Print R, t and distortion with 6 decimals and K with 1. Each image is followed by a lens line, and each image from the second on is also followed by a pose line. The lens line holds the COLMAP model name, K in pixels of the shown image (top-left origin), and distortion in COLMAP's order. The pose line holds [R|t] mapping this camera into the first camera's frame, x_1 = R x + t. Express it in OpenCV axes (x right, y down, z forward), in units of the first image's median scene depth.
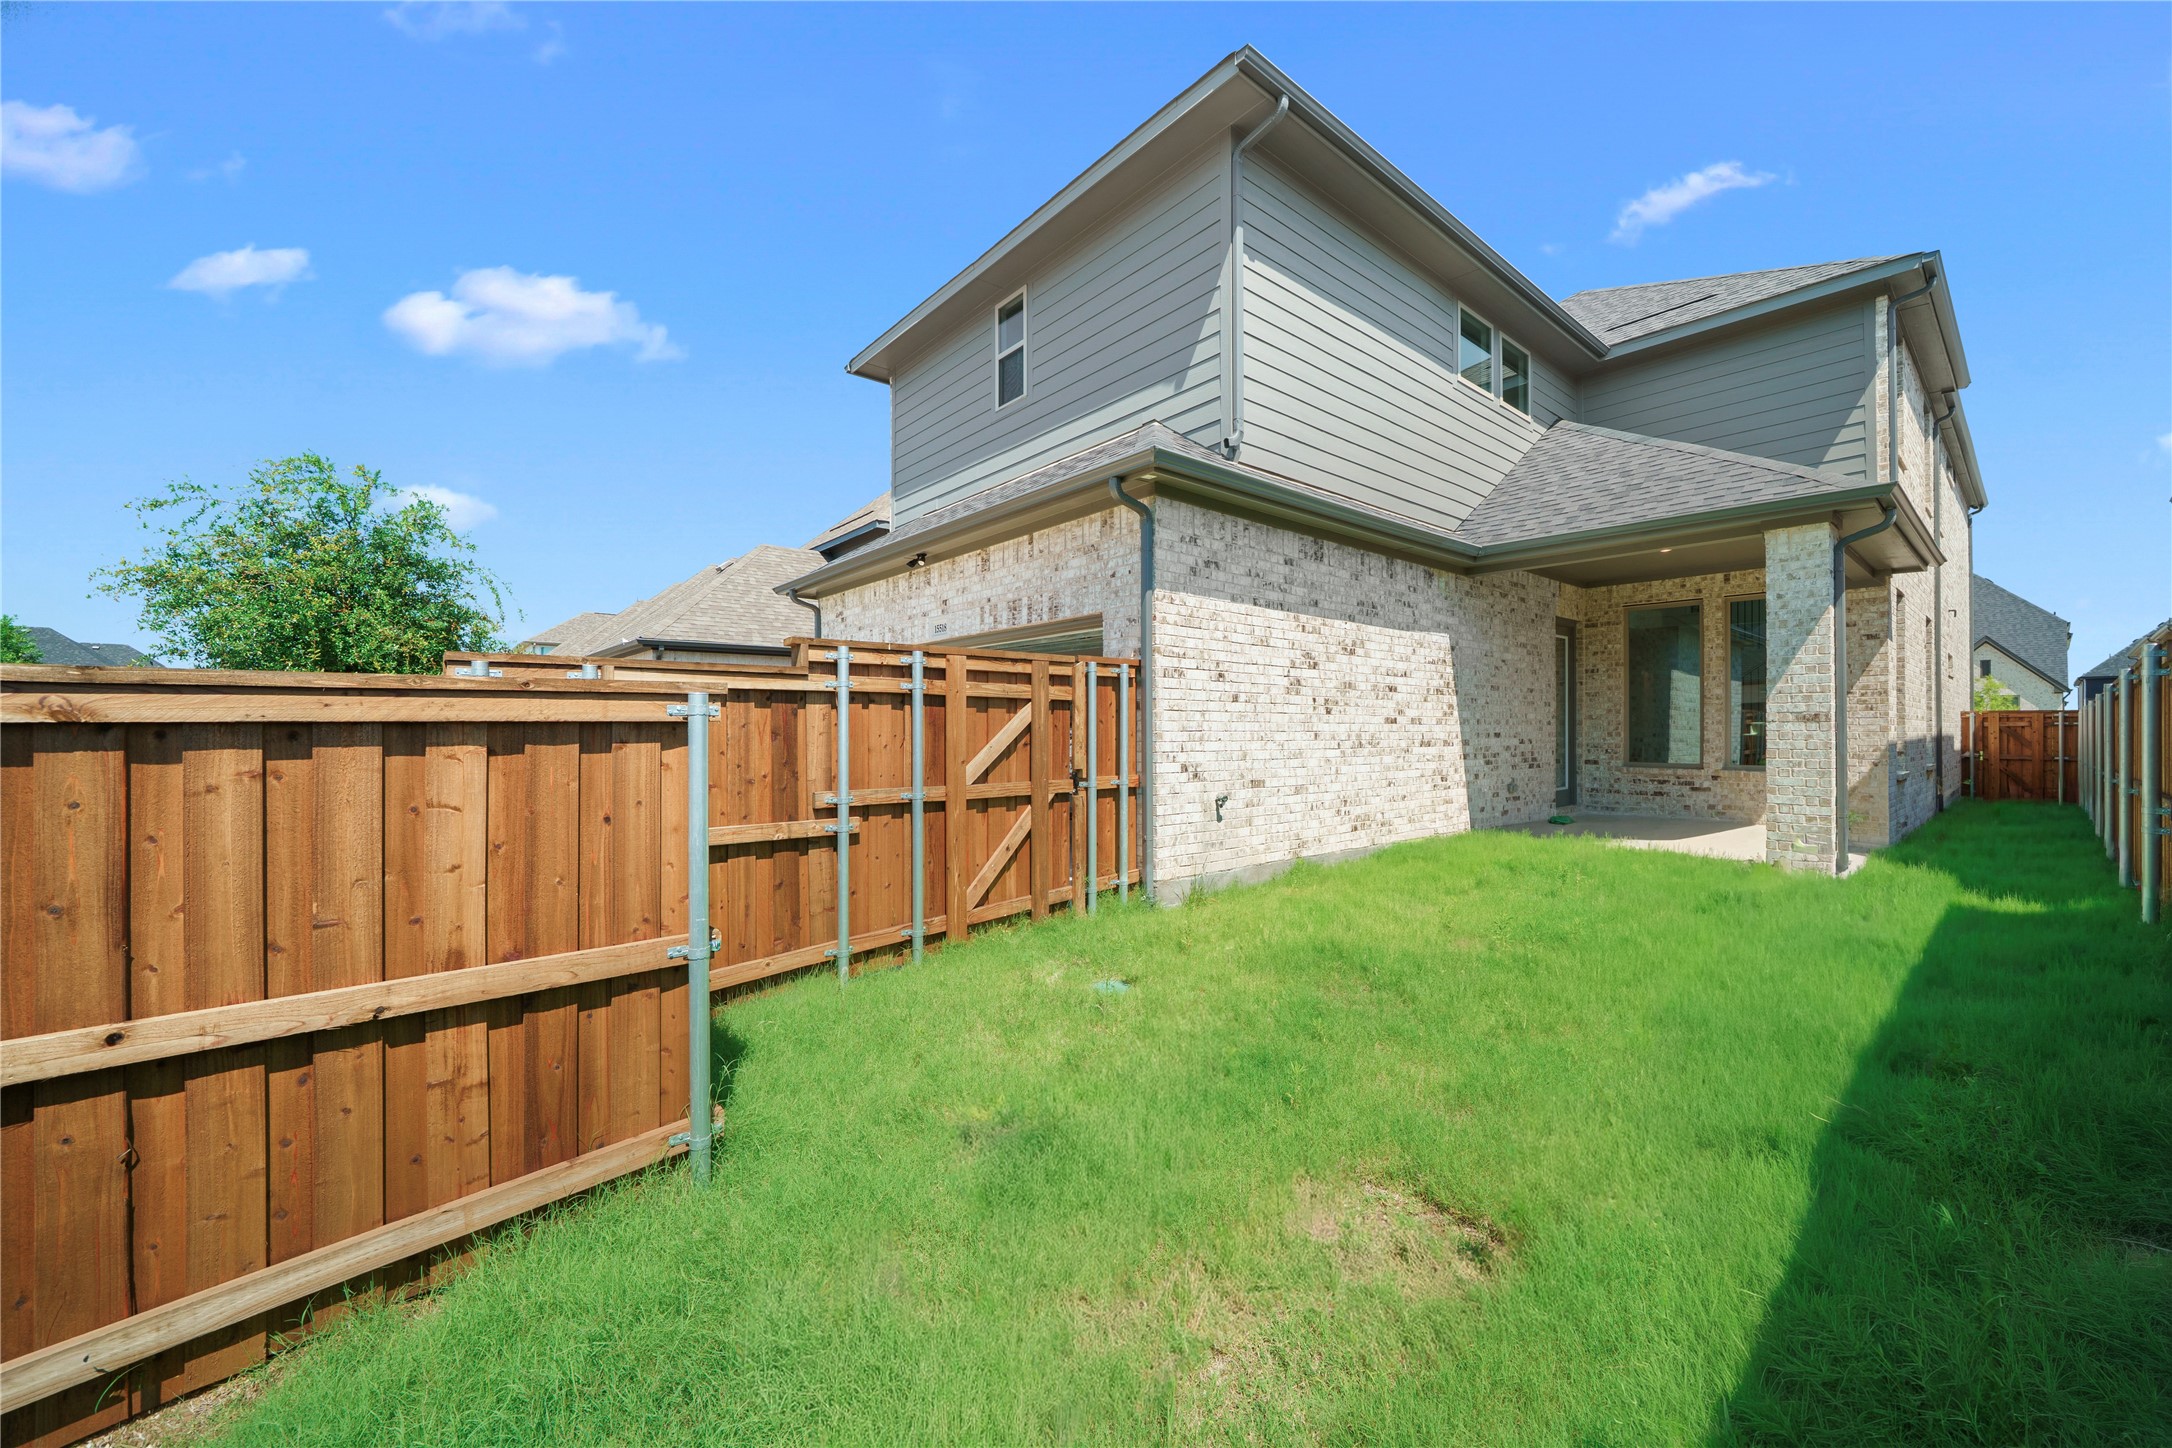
lens RADIAL K [[835.2, 0, 1089.1], [0, 835.2, 728.1], [0, 0, 1]] dist [-0.002958, 0.000490]
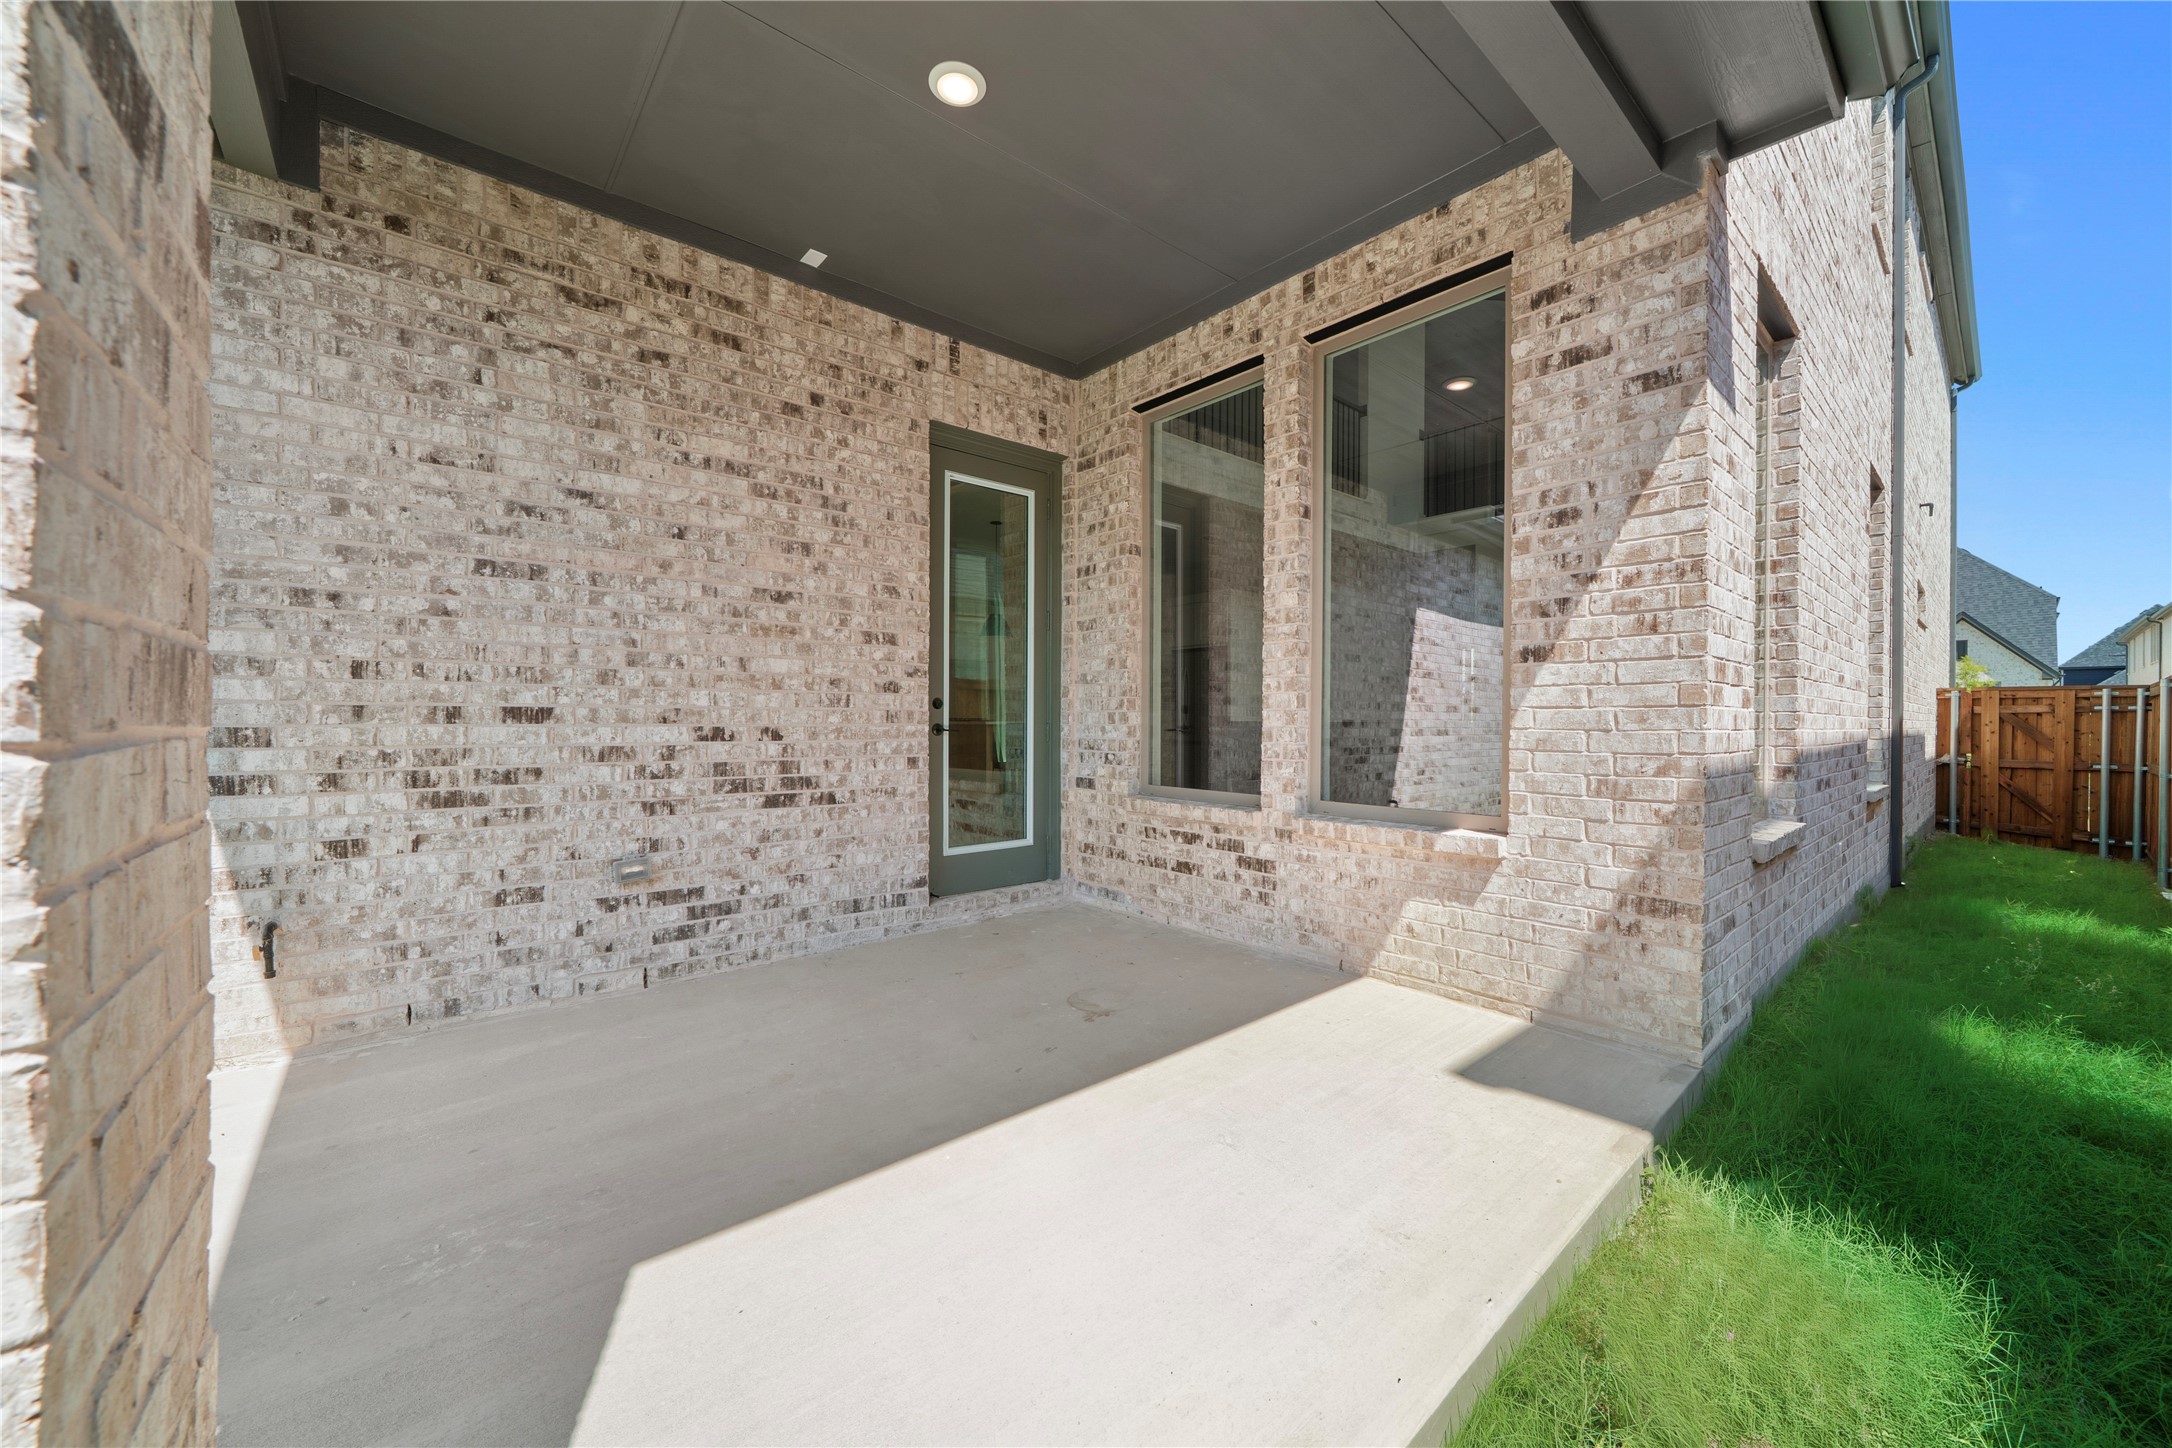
lens RADIAL K [[802.1, 0, 1083.8], [0, 802.1, 731.4], [0, 0, 1]] dist [-0.010635, 0.000335]
pose [[0.999952, 0.004702, -0.008550, 0.560012], [-0.004572, 0.999875, 0.015153, 0.007135], [0.008621, -0.015113, 0.999849, 0.542365]]
